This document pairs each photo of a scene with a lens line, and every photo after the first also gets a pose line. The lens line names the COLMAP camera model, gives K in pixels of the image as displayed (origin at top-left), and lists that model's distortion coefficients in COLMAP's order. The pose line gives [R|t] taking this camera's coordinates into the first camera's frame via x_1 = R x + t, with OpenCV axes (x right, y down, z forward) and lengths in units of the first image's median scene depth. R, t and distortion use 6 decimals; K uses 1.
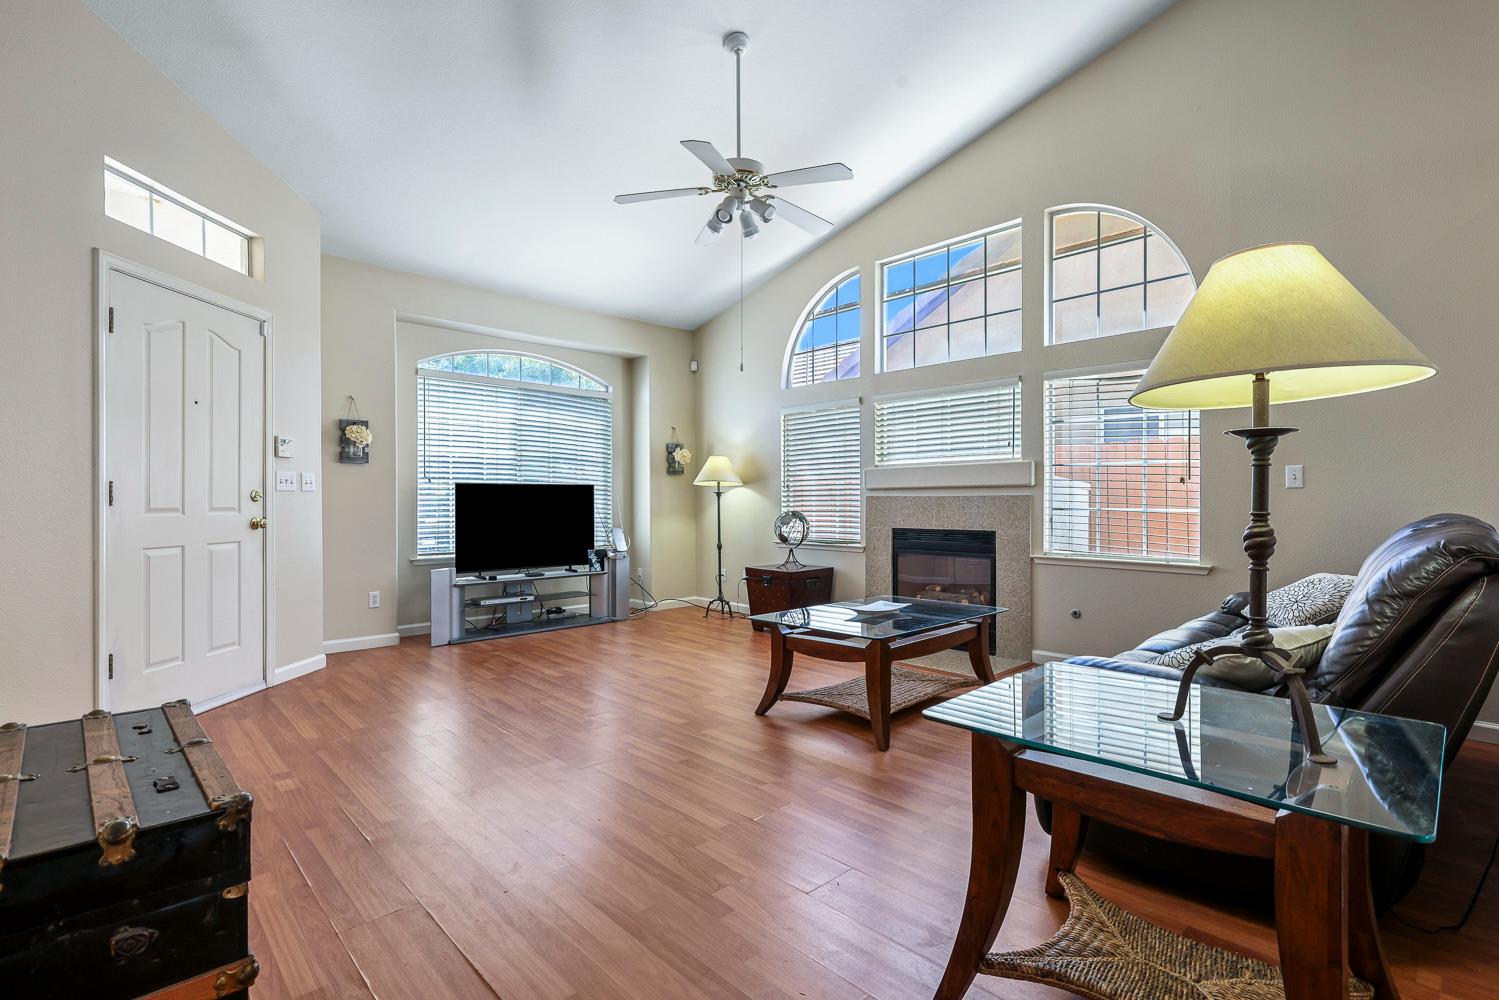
lens RADIAL K [[714.1, 0, 748.8], [0, 714.1, 501.1], [0, 0, 1]] dist [-0.005039, -0.000105]
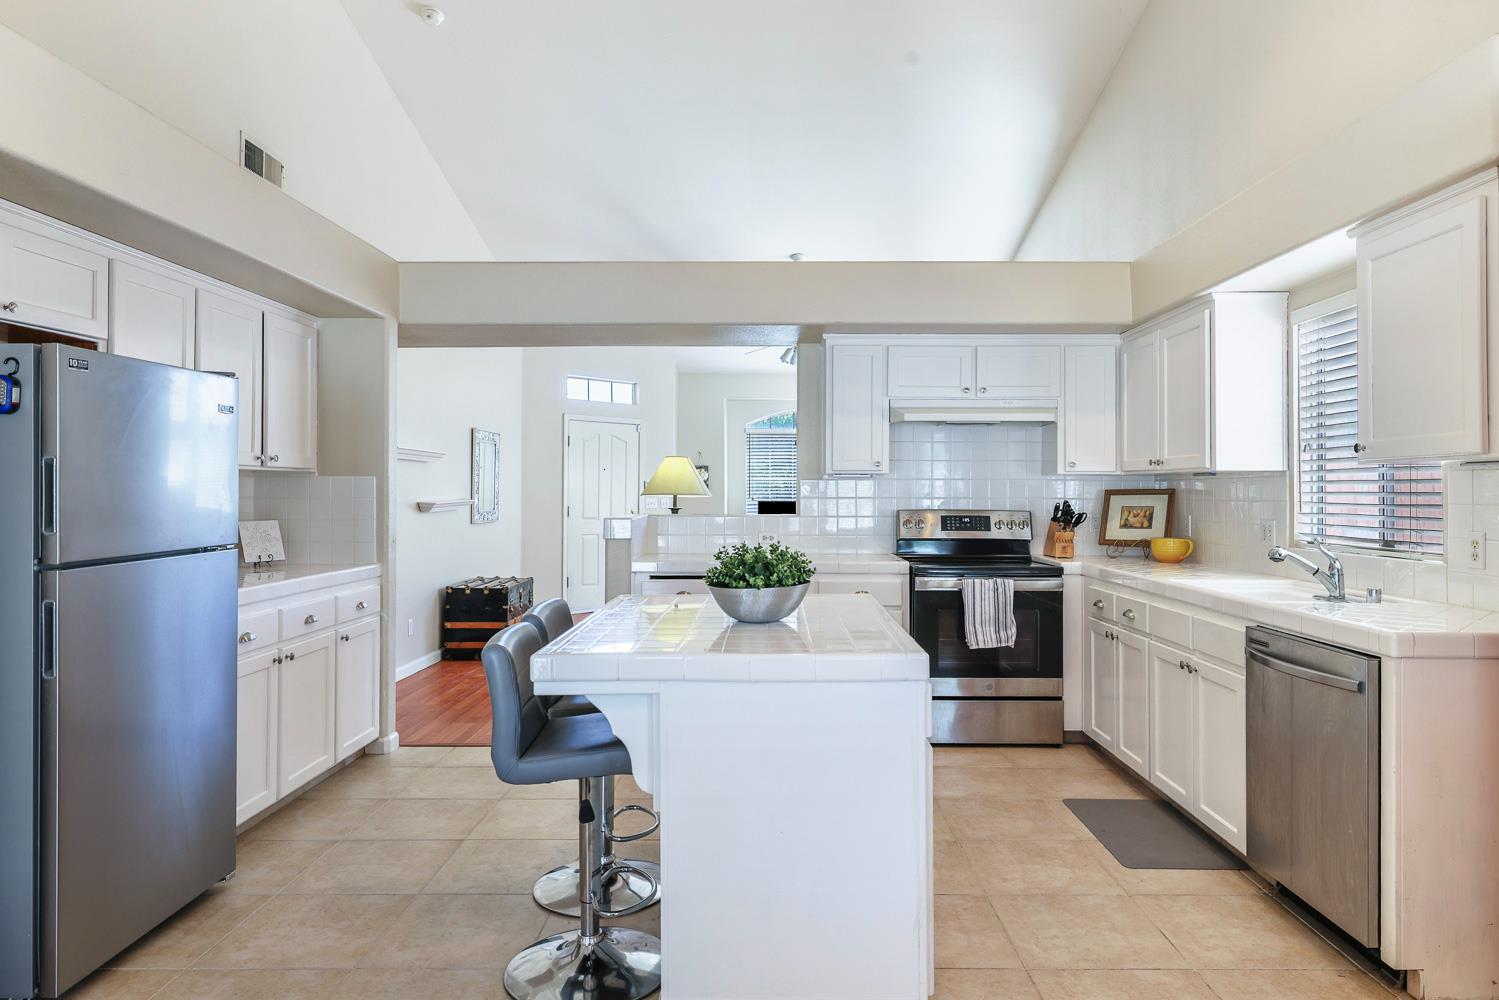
lens RADIAL K [[910.8, 0, 755.8], [0, 910.8, 484.5], [0, 0, 1]] dist [-0.007582, -0.001260]
pose [[0.725315, -0.006102, -0.688390, 1.243480], [-0.004200, 0.999903, -0.013289, -0.046866], [0.688405, 0.012530, 0.725219, -0.595786]]
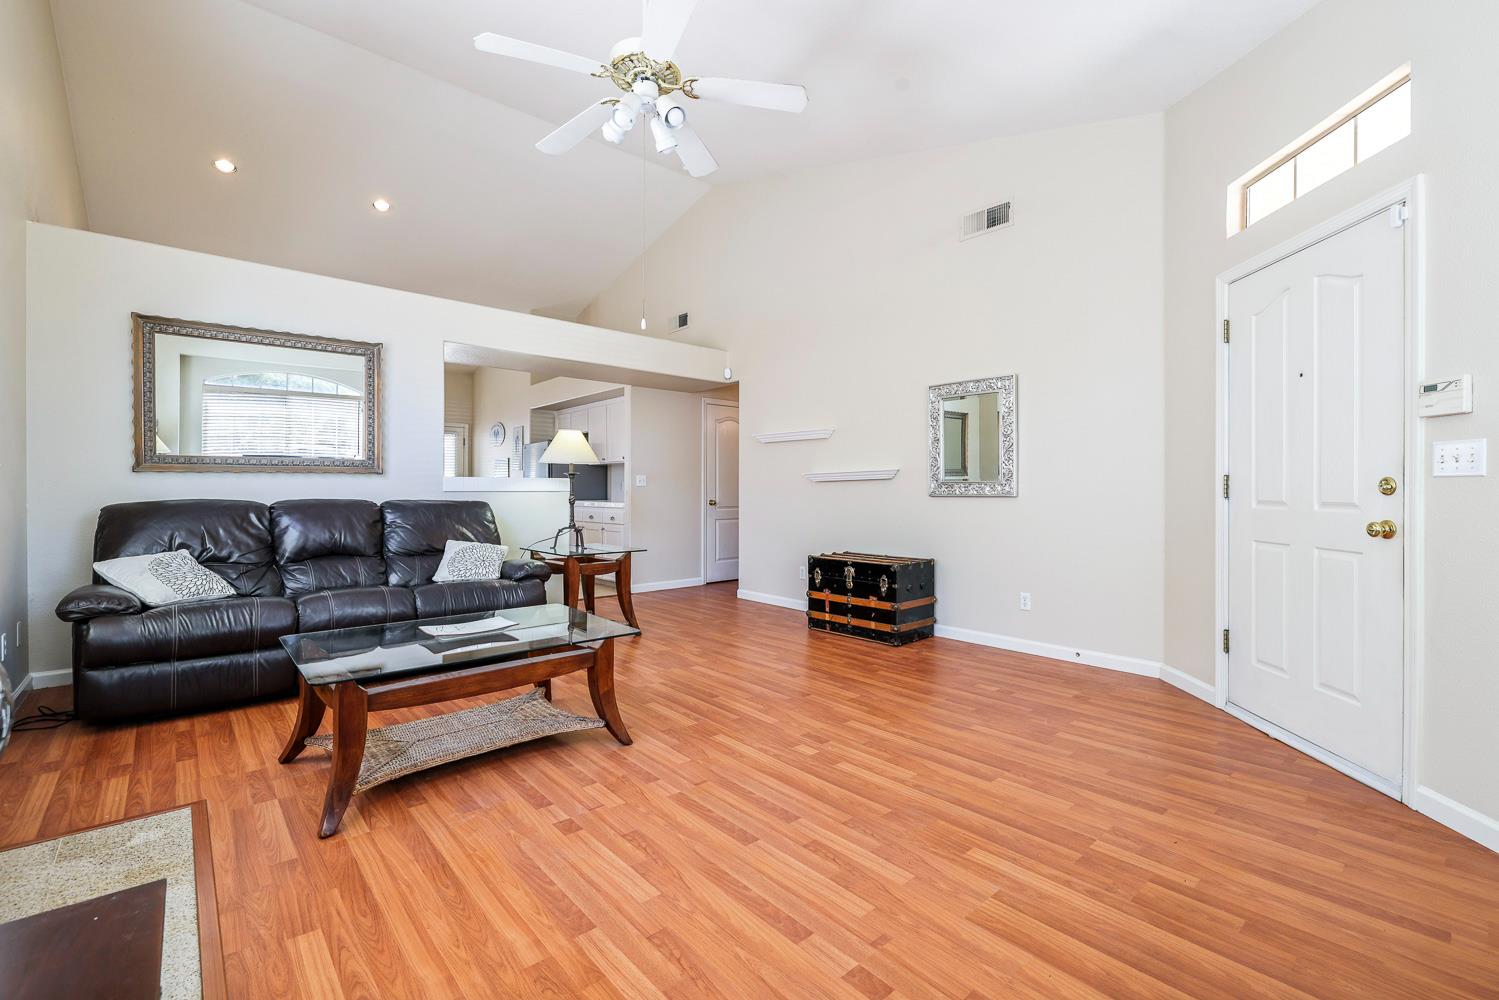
lens RADIAL K [[638.1, 0, 764.4], [0, 638.1, 500.3], [0, 0, 1]] dist [-0.000120, 0.000219]
pose [[-0.999995, -0.001141, 0.002975, -0.116294], [-0.001084, 0.999819, 0.018987, -0.004419], [-0.002996, 0.018983, -0.999815, 1.355270]]
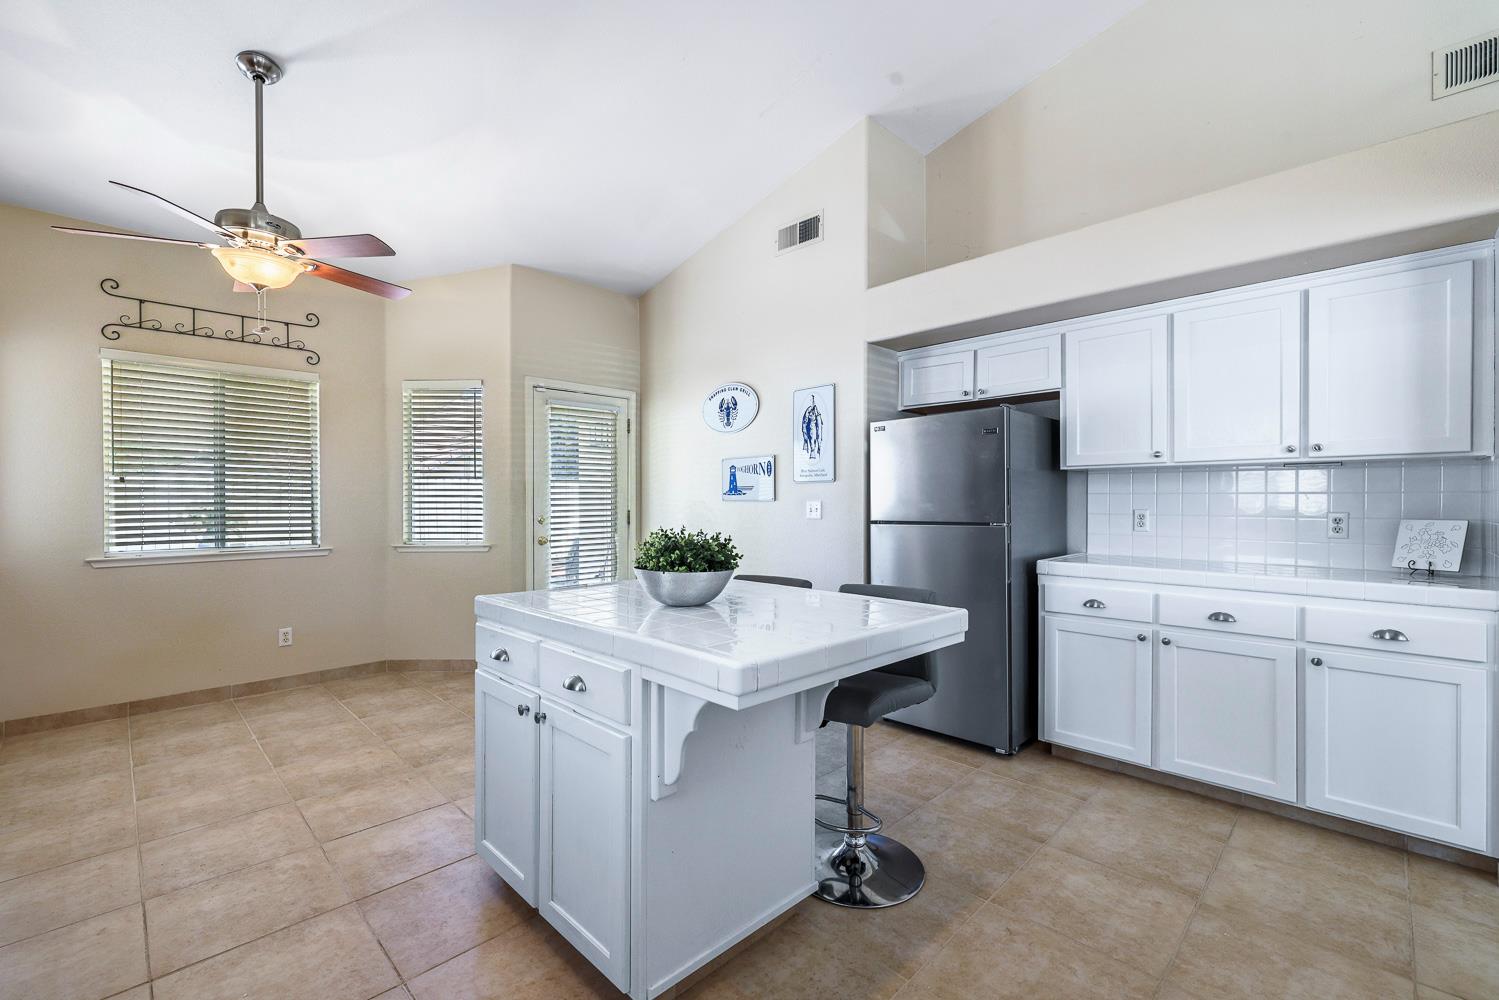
lens RADIAL K [[638.1, 0, 751.4], [0, 638.1, 500.6], [0, 0, 1]] dist [-0.000120, 0.000219]
pose [[-0.998855, -0.000341, -0.047832, 0.796732], [-0.000755, 0.999962, 0.008639, -0.039413], [0.047827, 0.008666, -0.998818, 0.299226]]
